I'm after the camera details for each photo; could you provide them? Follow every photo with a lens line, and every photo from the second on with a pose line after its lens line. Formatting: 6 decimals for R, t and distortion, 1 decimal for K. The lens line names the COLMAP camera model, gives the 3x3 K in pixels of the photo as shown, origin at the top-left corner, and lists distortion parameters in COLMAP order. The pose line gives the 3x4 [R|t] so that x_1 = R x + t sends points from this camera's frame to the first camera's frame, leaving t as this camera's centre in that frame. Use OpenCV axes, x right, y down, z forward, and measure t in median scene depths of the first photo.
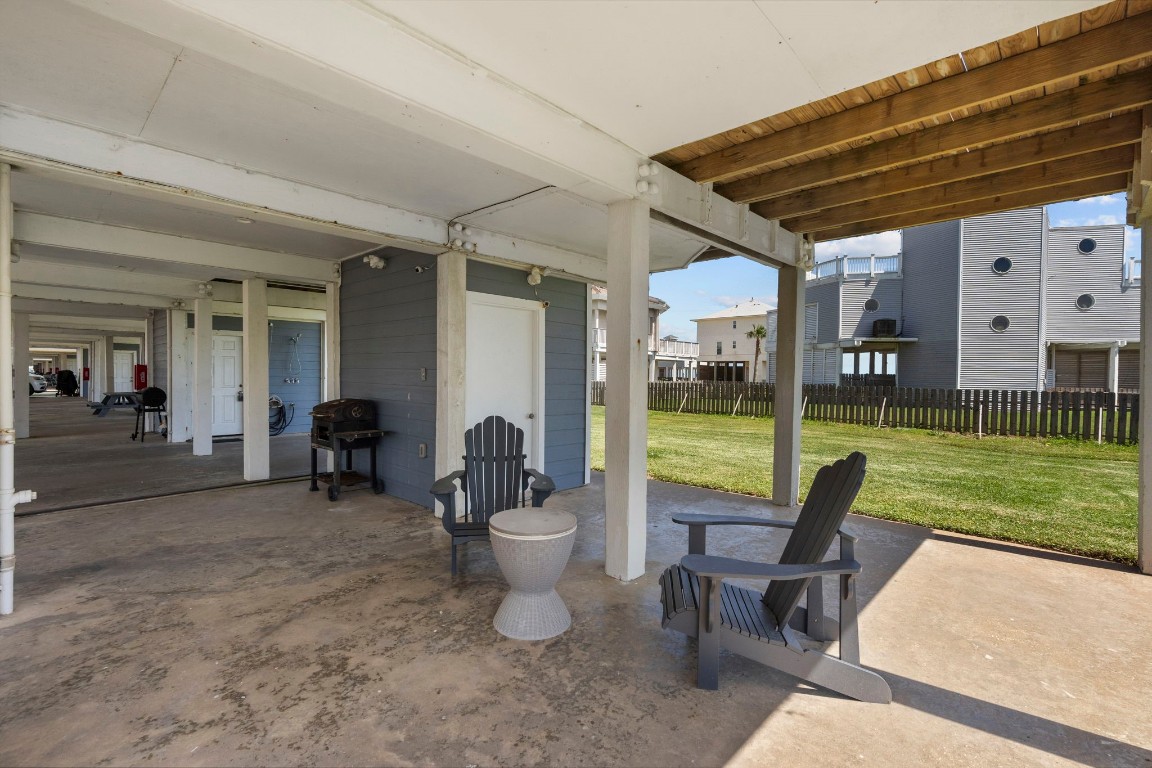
lens RADIAL K [[528.0, 0, 571.4], [0, 528.0, 385.9], [0, 0, 1]] dist [-0.001106, 0.000696]
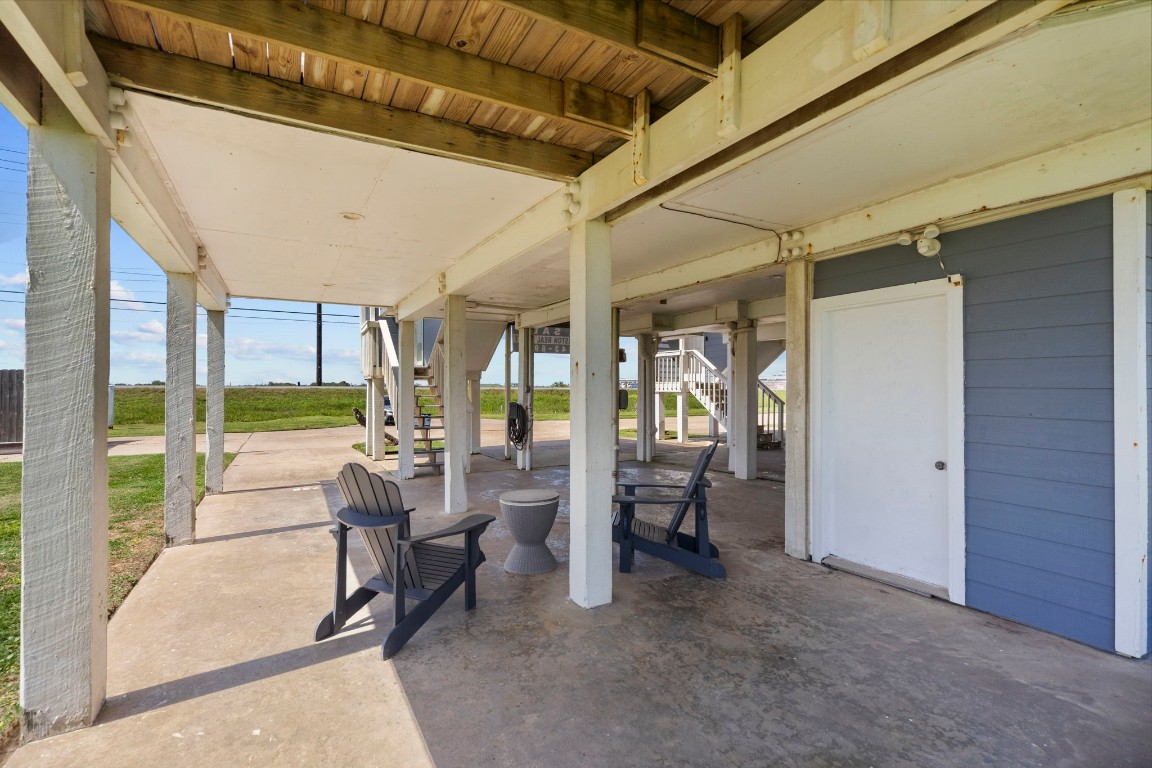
lens RADIAL K [[528.0, 0, 575.2], [0, 528.0, 386.5], [0, 0, 1]] dist [-0.001106, 0.000696]
pose [[-0.299696, -0.009880, -0.953984, 0.631878], [-0.016383, 0.999852, -0.005208, -0.022611], [0.953894, 0.014069, -0.299814, 0.754487]]
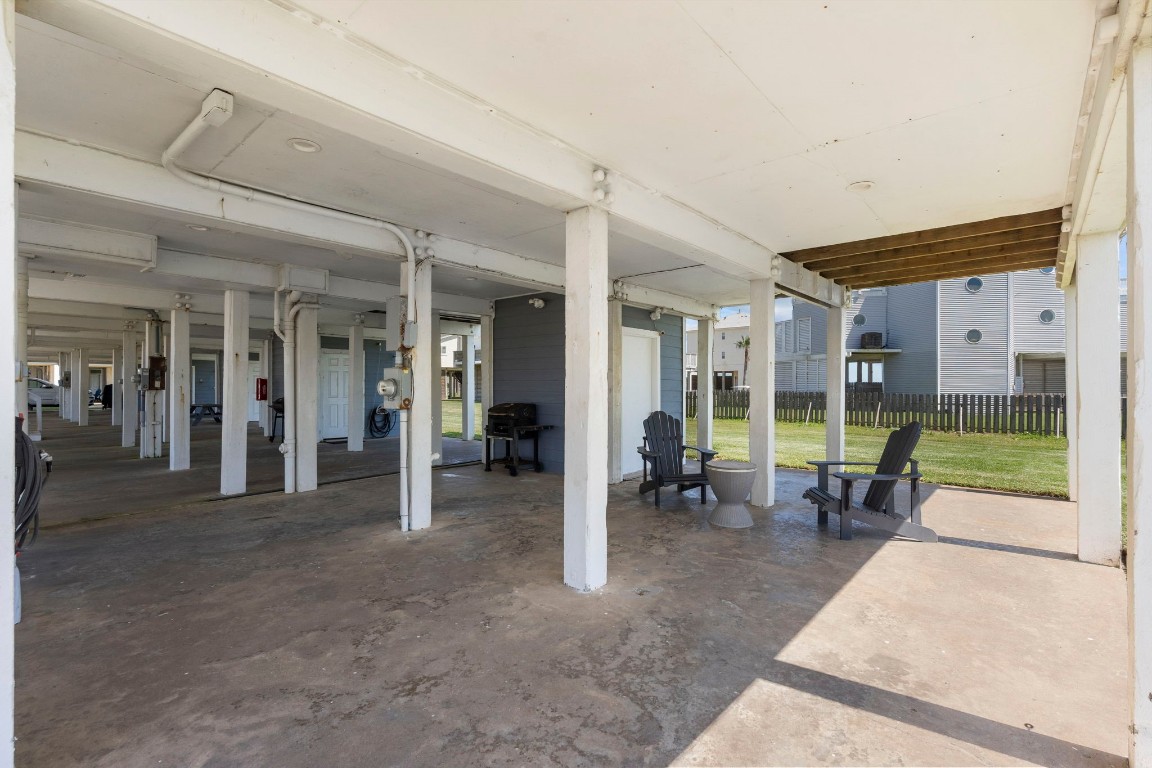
lens RADIAL K [[528.0, 0, 573.9], [0, 528.0, 384.3], [0, 0, 1]] dist [-0.001106, 0.000696]
pose [[0.999364, -0.007787, 0.034787, -0.324030], [0.008589, 0.999700, -0.022955, 0.009467], [-0.034598, 0.023239, 0.999131, -0.375555]]
